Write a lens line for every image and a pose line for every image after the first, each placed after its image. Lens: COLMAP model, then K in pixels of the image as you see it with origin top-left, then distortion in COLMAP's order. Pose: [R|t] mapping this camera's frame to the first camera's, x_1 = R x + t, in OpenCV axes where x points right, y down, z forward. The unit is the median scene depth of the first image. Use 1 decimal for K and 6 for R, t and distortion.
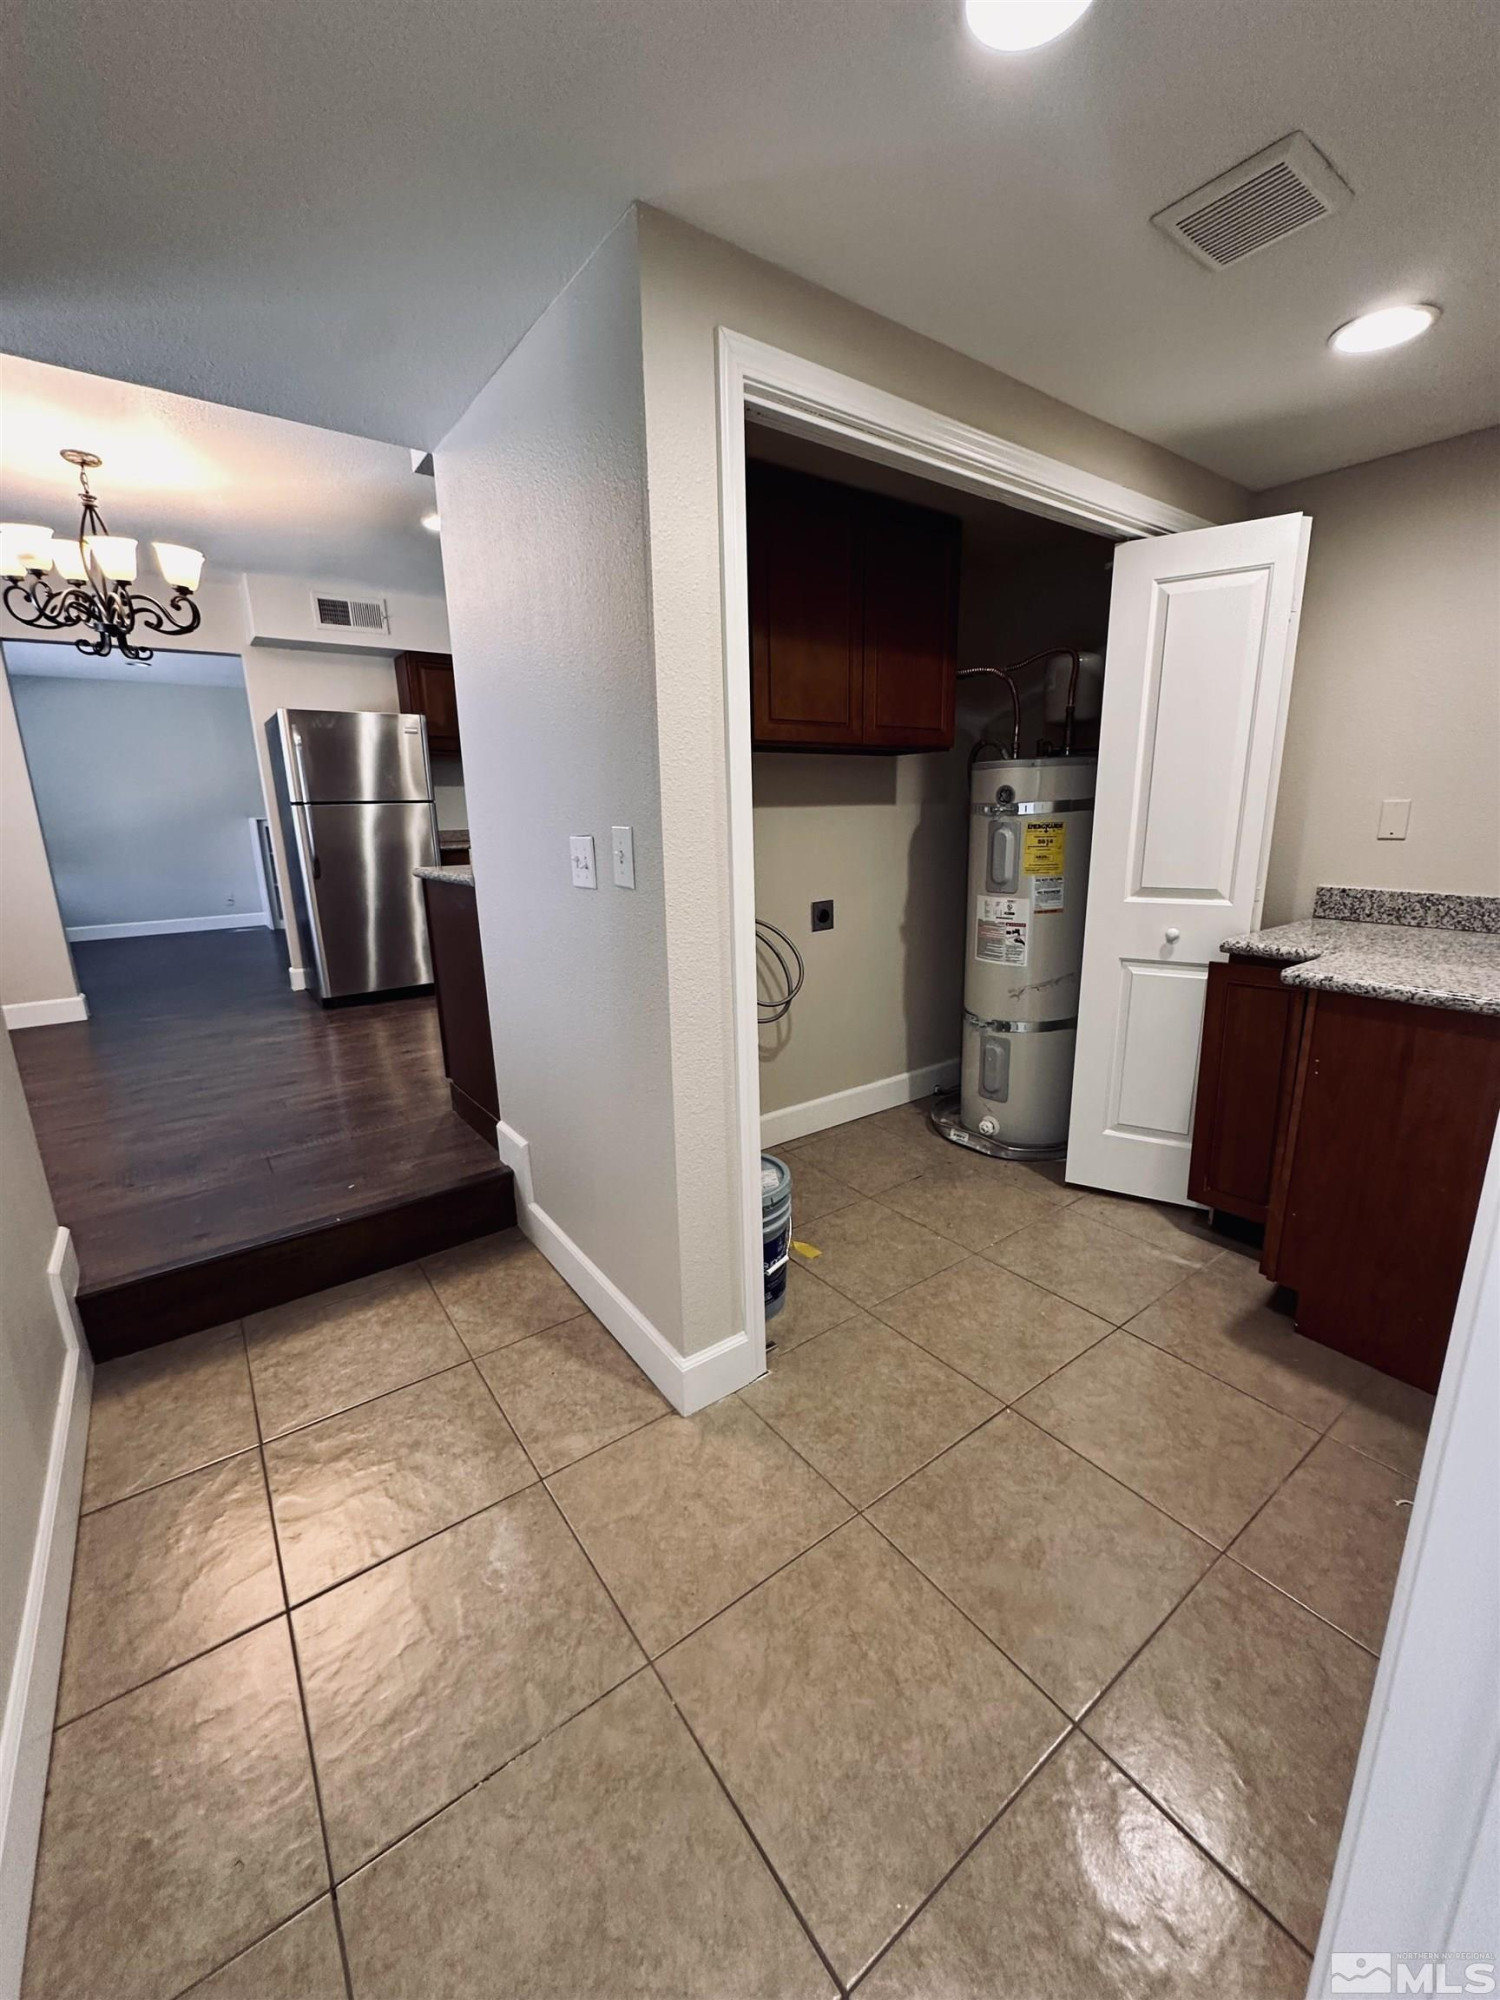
lens RADIAL K [[796.5, 0, 752.2], [0, 796.5, 1003.3], [0, 0, 1]] dist [-0.002696, 0.000100]
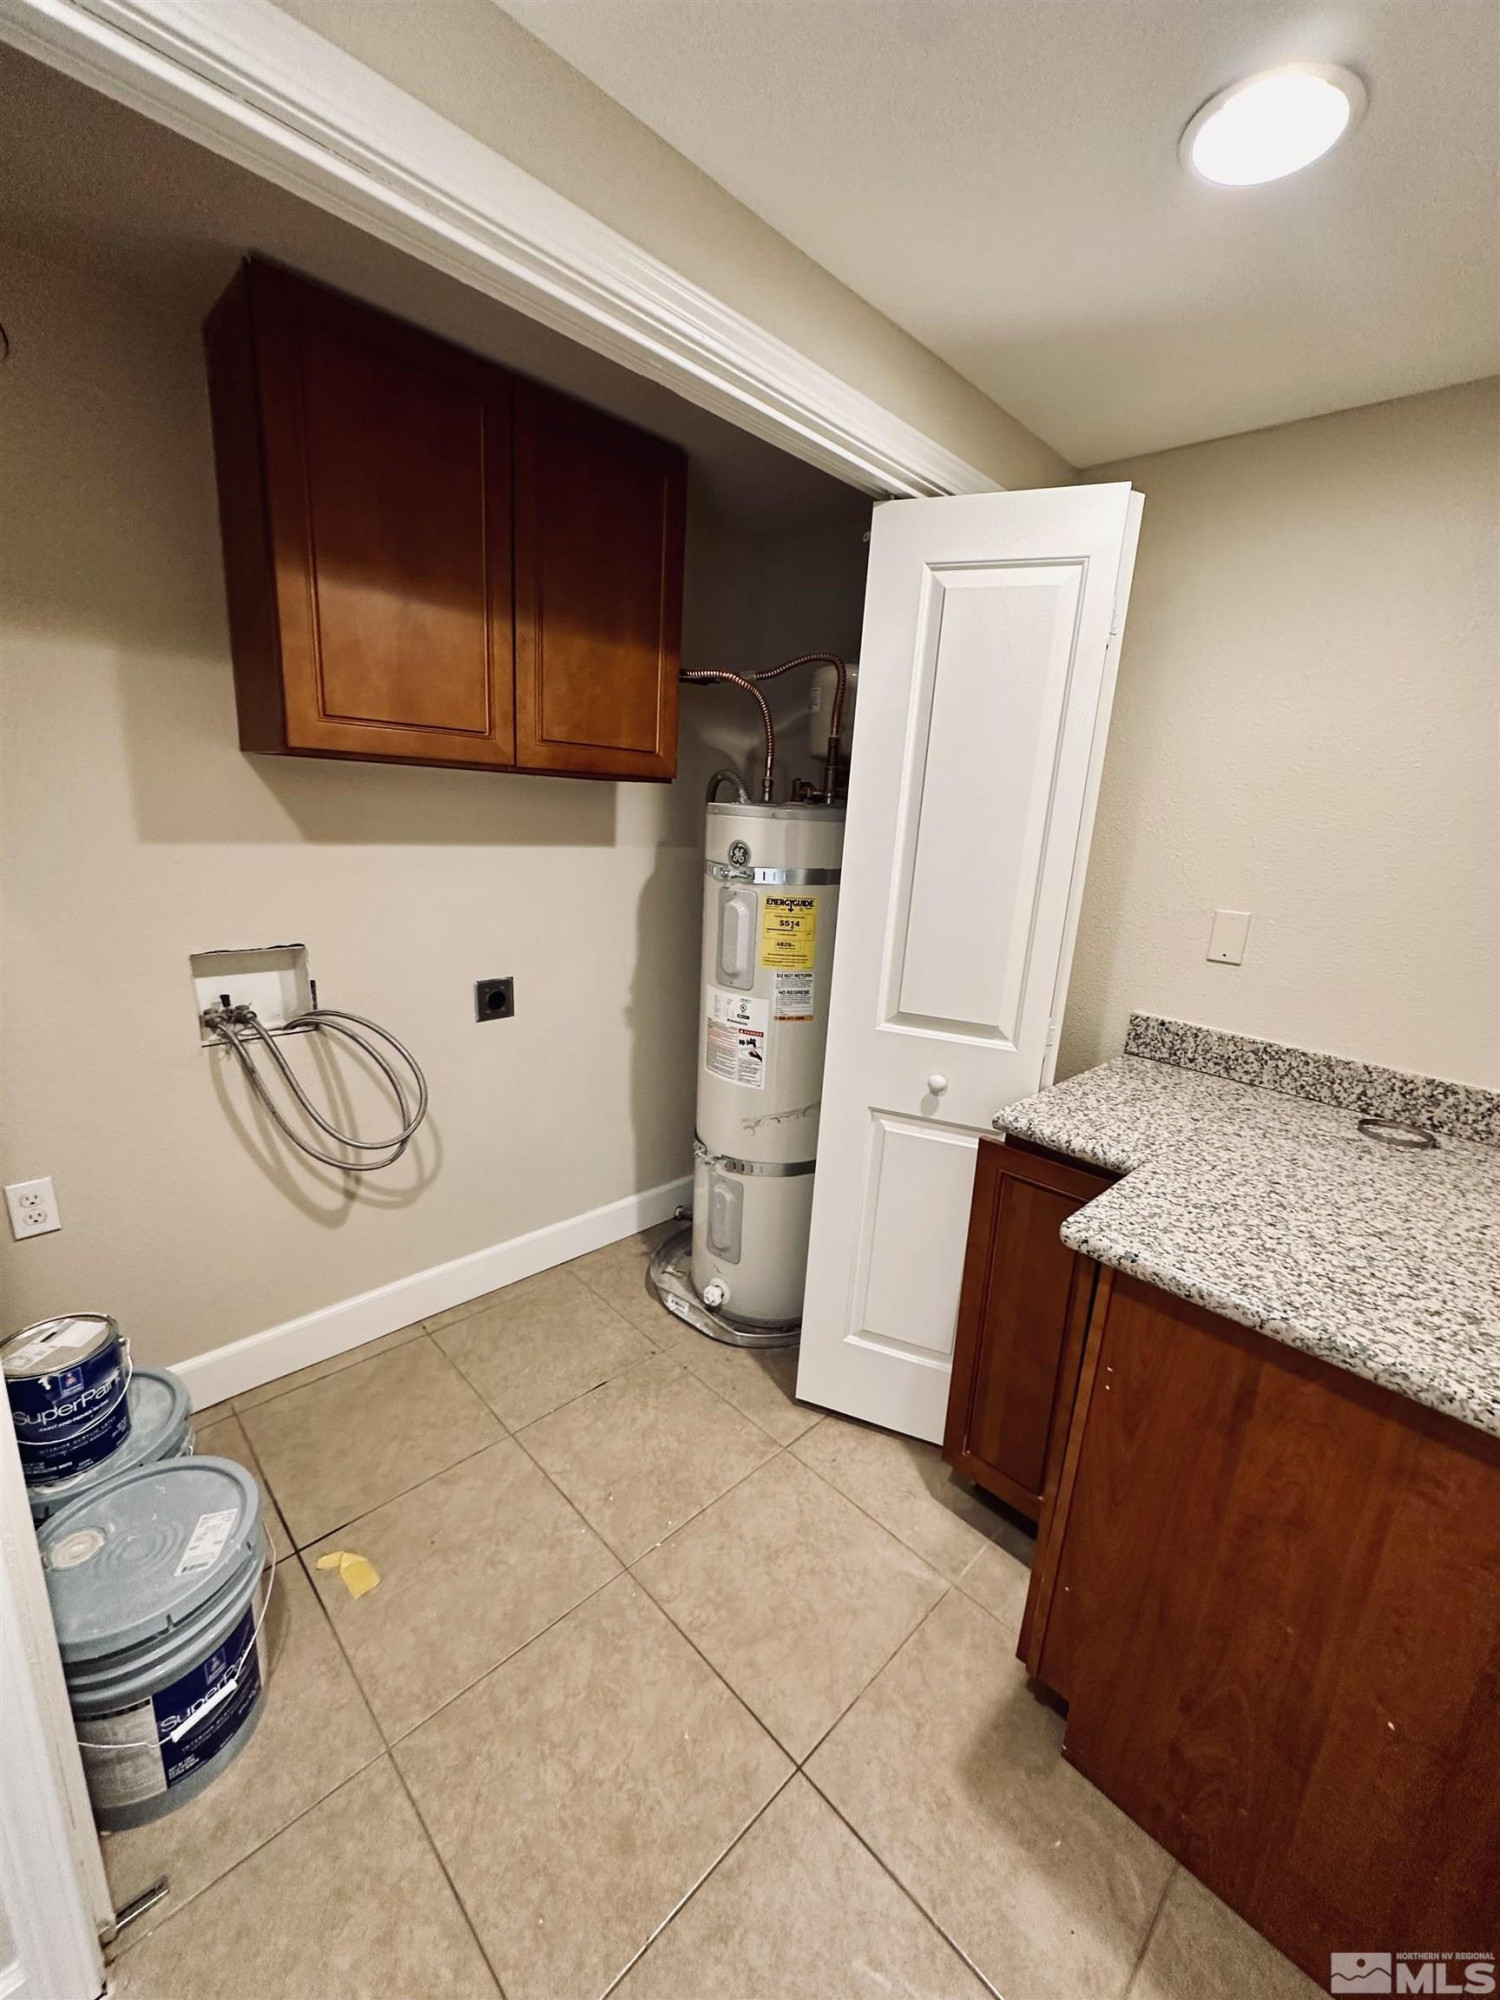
lens RADIAL K [[796.5, 0, 752.2], [0, 796.5, 1003.3], [0, 0, 1]] dist [-0.002696, 0.000100]
pose [[0.985386, 0.041864, 0.165114, 0.219920], [-0.042960, 0.999072, 0.003071, -0.132408], [-0.164833, -0.010119, 0.986270, 0.299464]]
